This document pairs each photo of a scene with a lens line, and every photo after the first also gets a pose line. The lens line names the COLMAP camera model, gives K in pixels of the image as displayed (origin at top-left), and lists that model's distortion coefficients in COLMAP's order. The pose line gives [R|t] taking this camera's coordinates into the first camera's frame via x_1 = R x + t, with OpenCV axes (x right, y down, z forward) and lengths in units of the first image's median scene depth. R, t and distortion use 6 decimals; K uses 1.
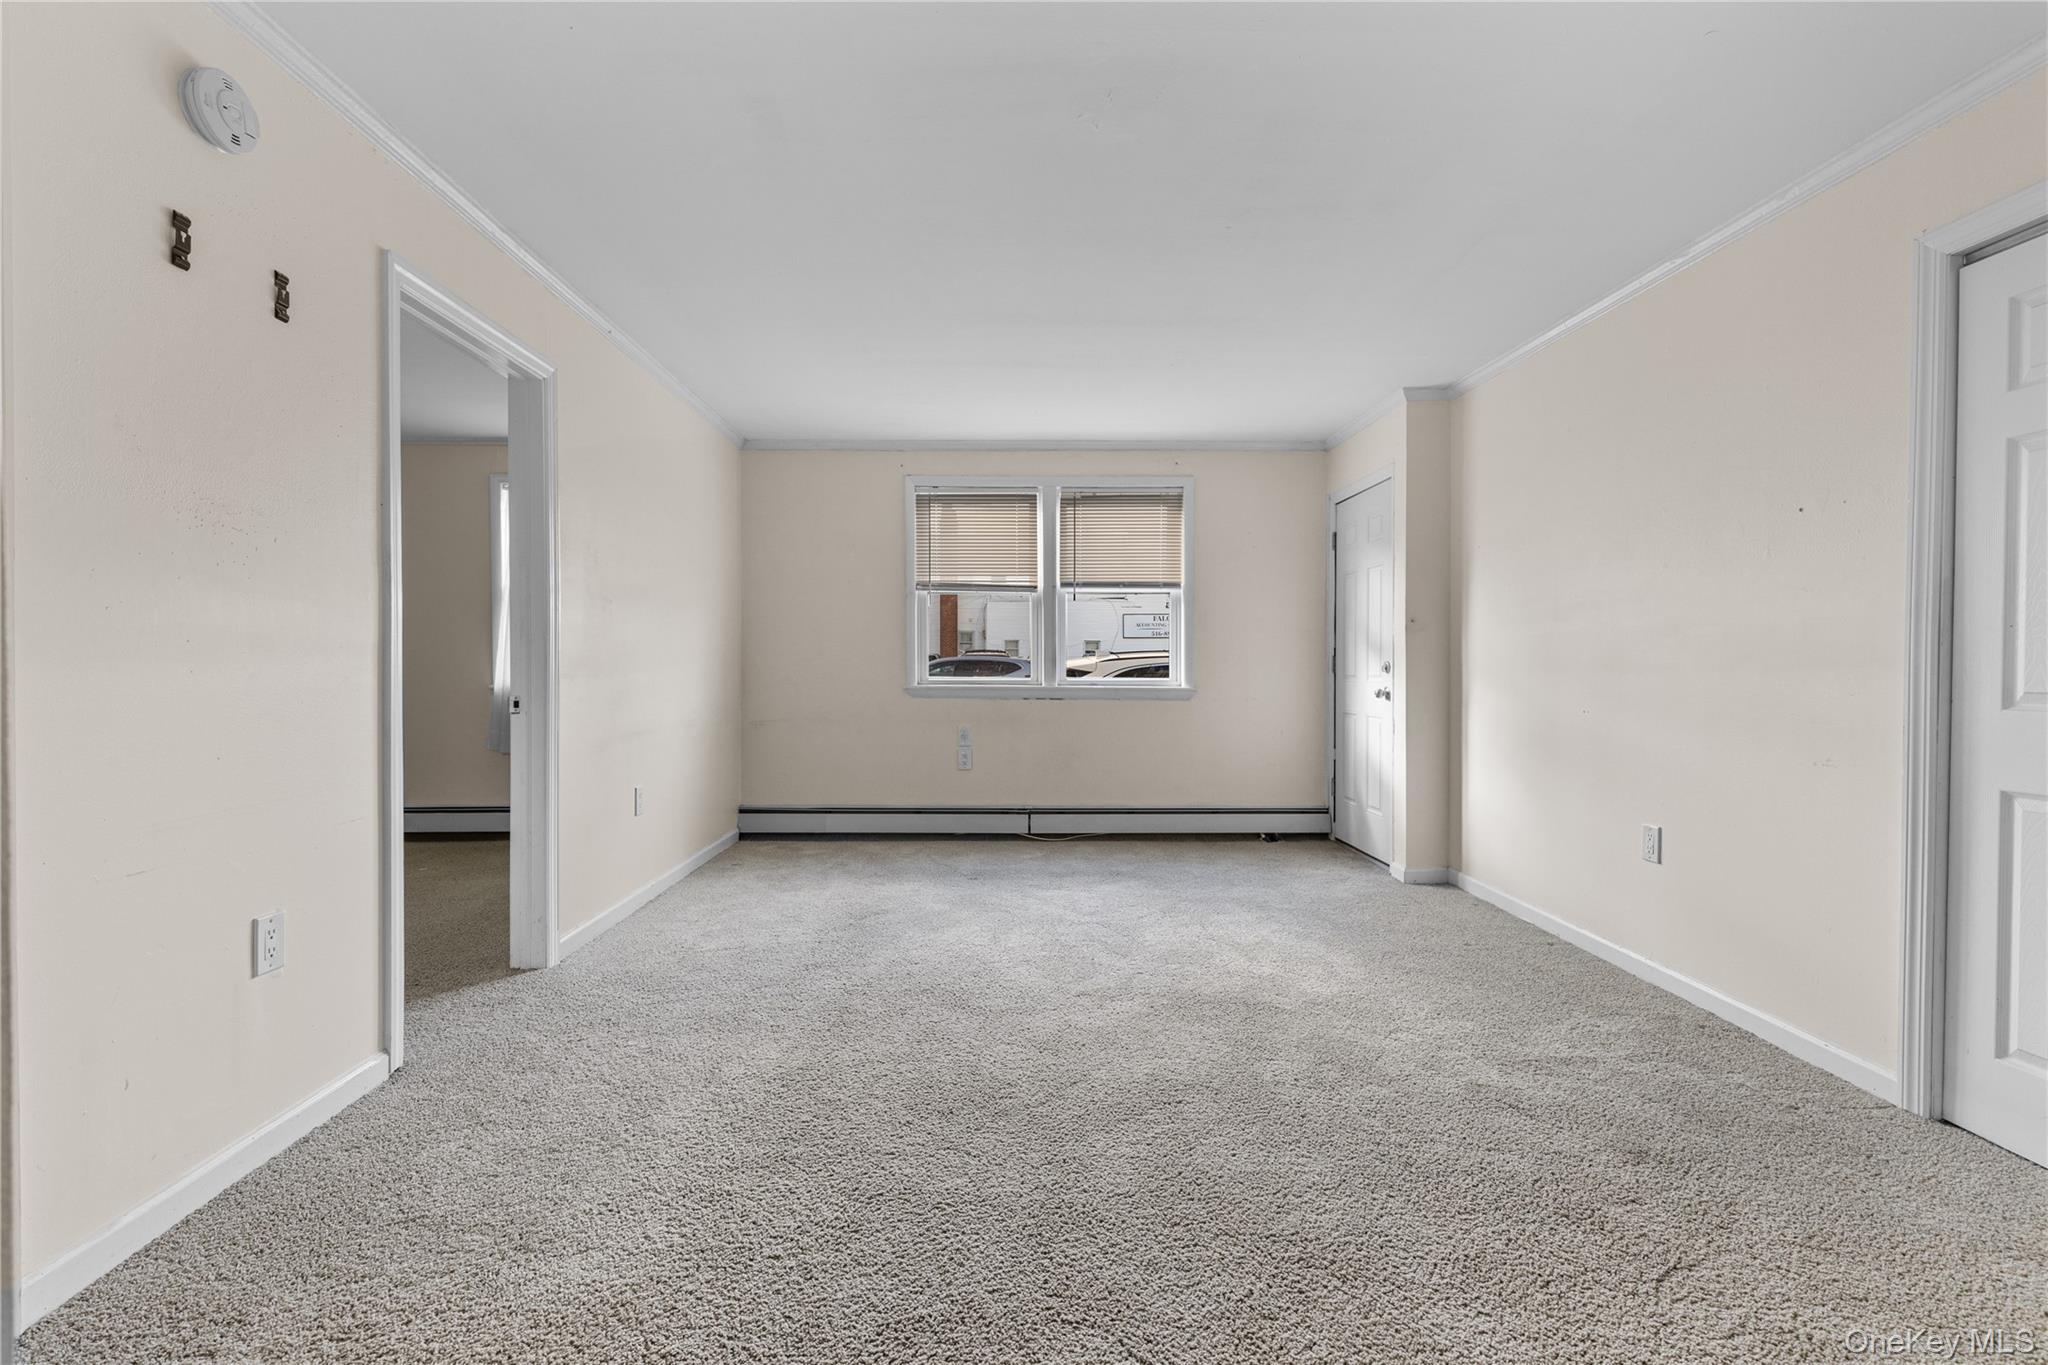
lens RADIAL K [[922.8, 0, 1024.0], [0, 922.8, 682.5], [0, 0, 1]] dist [0.008663, -0.000225]
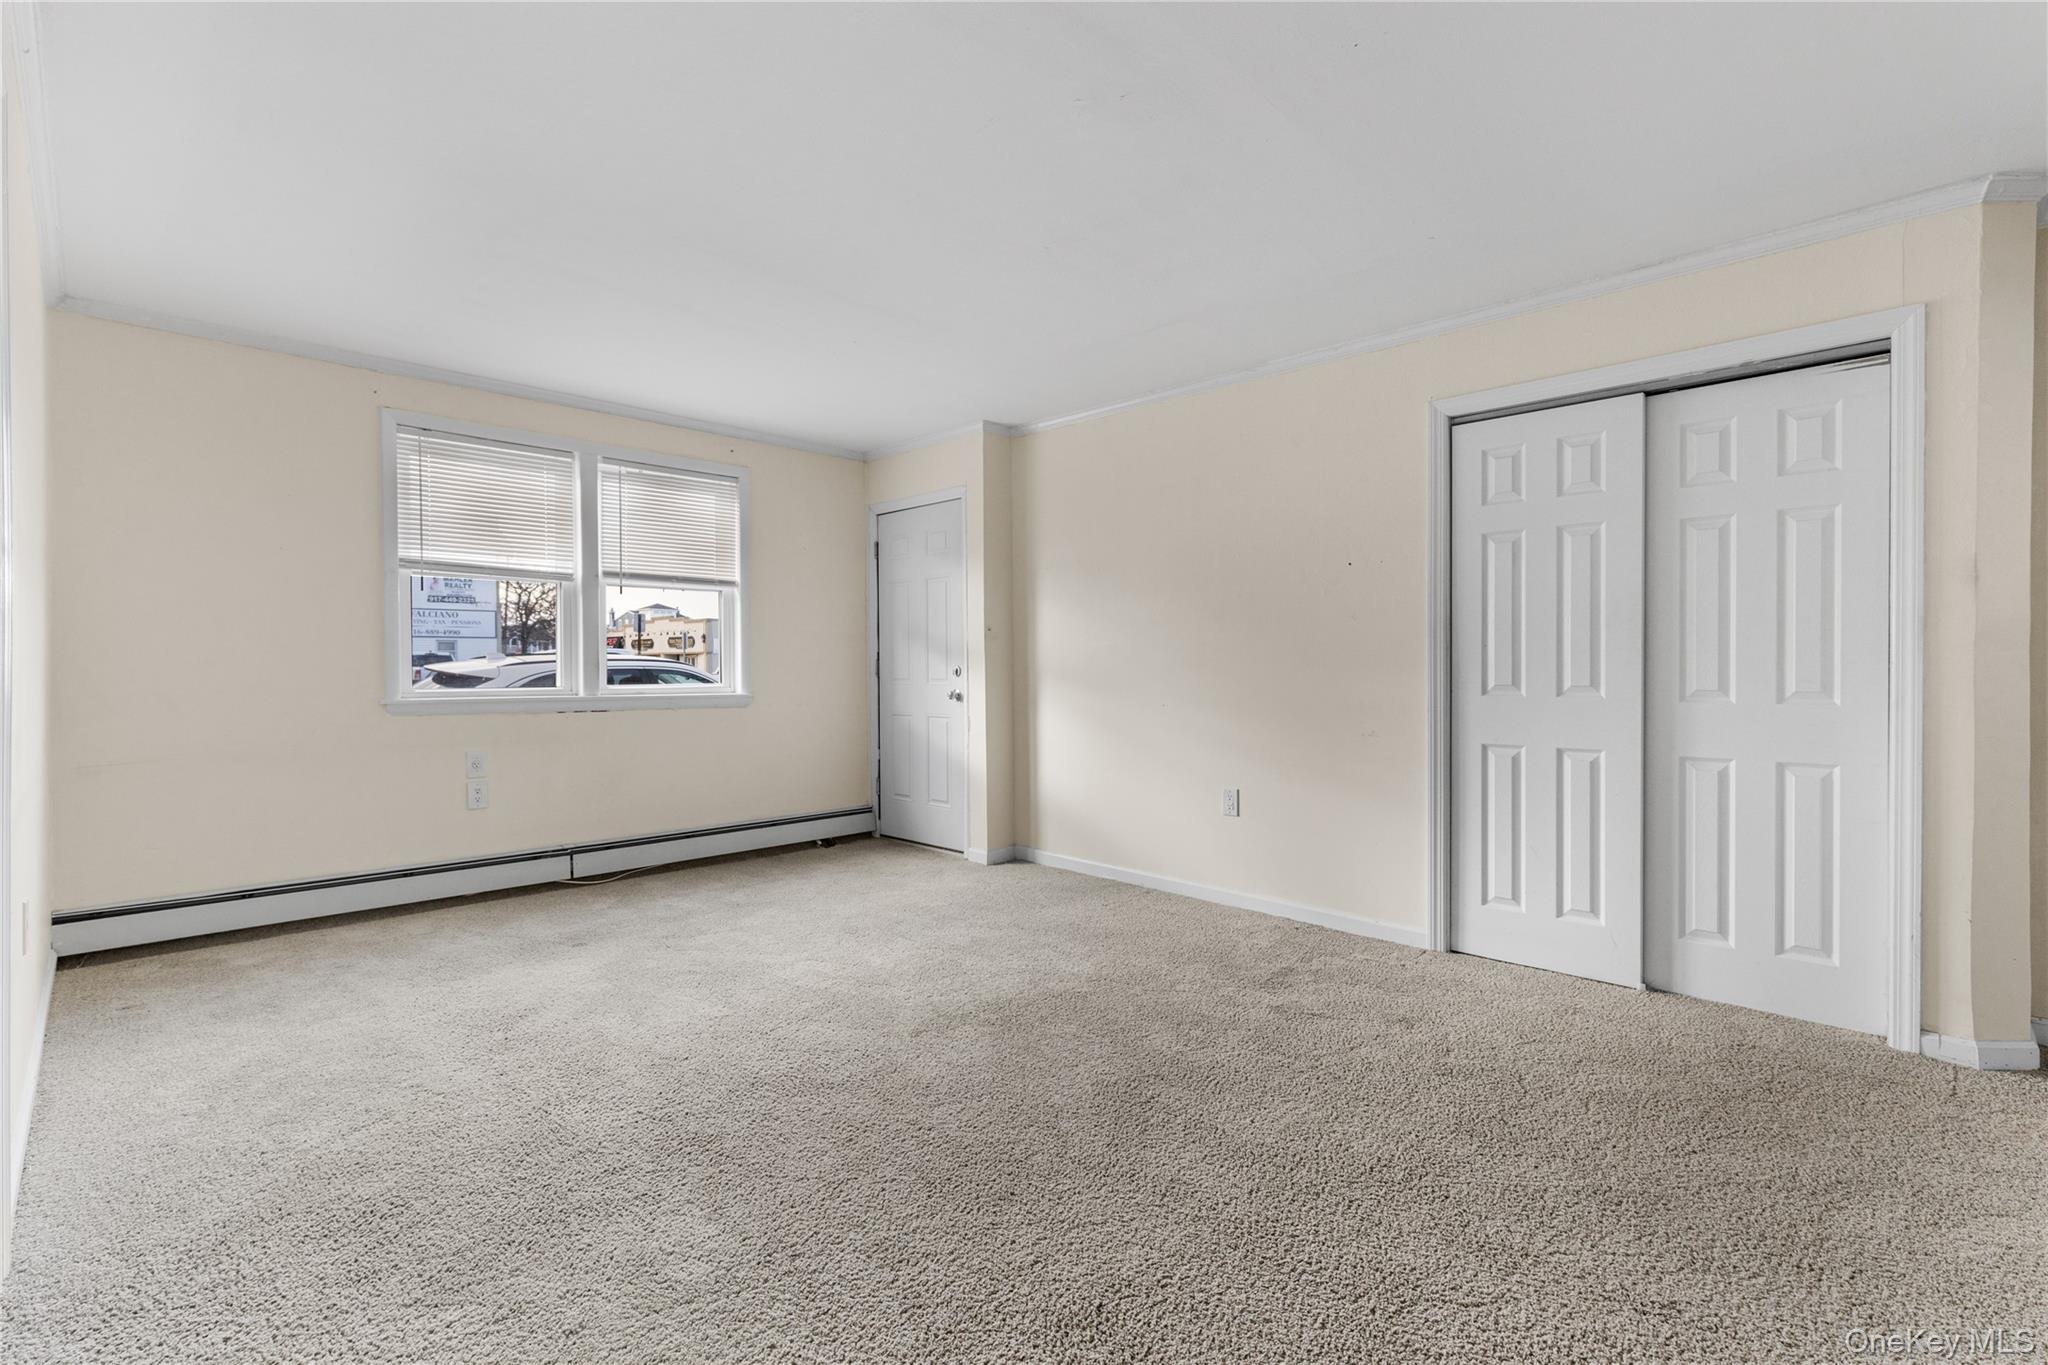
lens RADIAL K [[909.2, 0, 1018.6], [0, 909.2, 673.4], [0, 0, 1]] dist [0.004744, 0.000103]
pose [[0.725420, -0.007985, 0.688260, -0.310230], [0.016418, 0.999849, -0.005705, -0.006580], [-0.688111, 0.015438, 0.725441, 0.177823]]
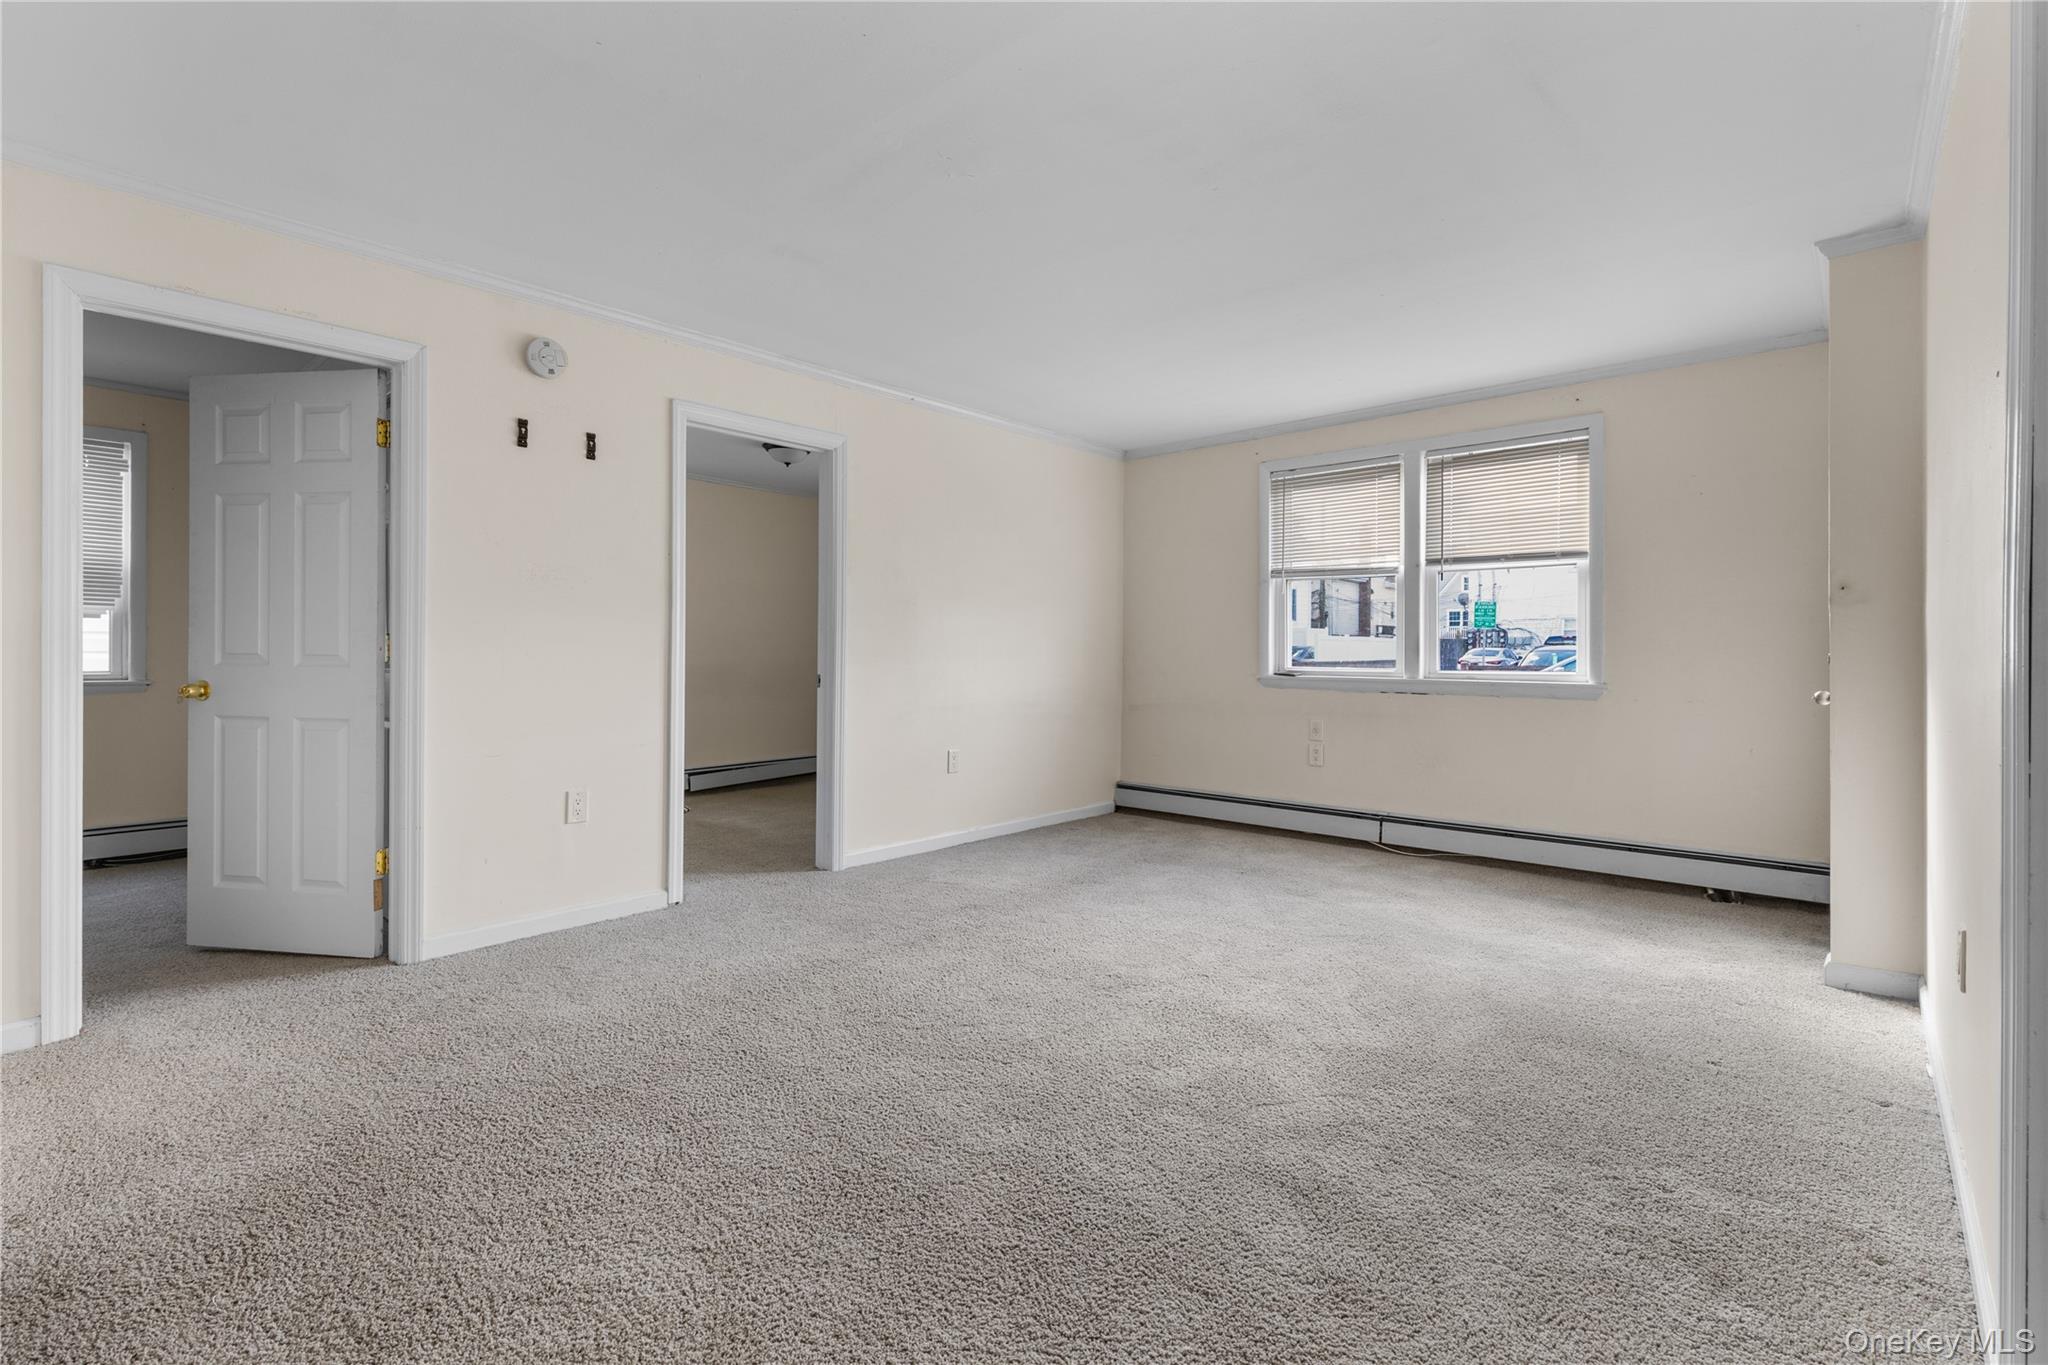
lens RADIAL K [[950.2, 0, 1018.5], [0, 950.2, 660.4], [0, 0, 1]] dist [0.011363, -0.000111]
pose [[0.730639, 0.006638, -0.682731, 0.454979], [-0.015918, 0.999847, -0.007313, -0.001210], [0.682578, 0.016211, 0.730633, 0.098740]]
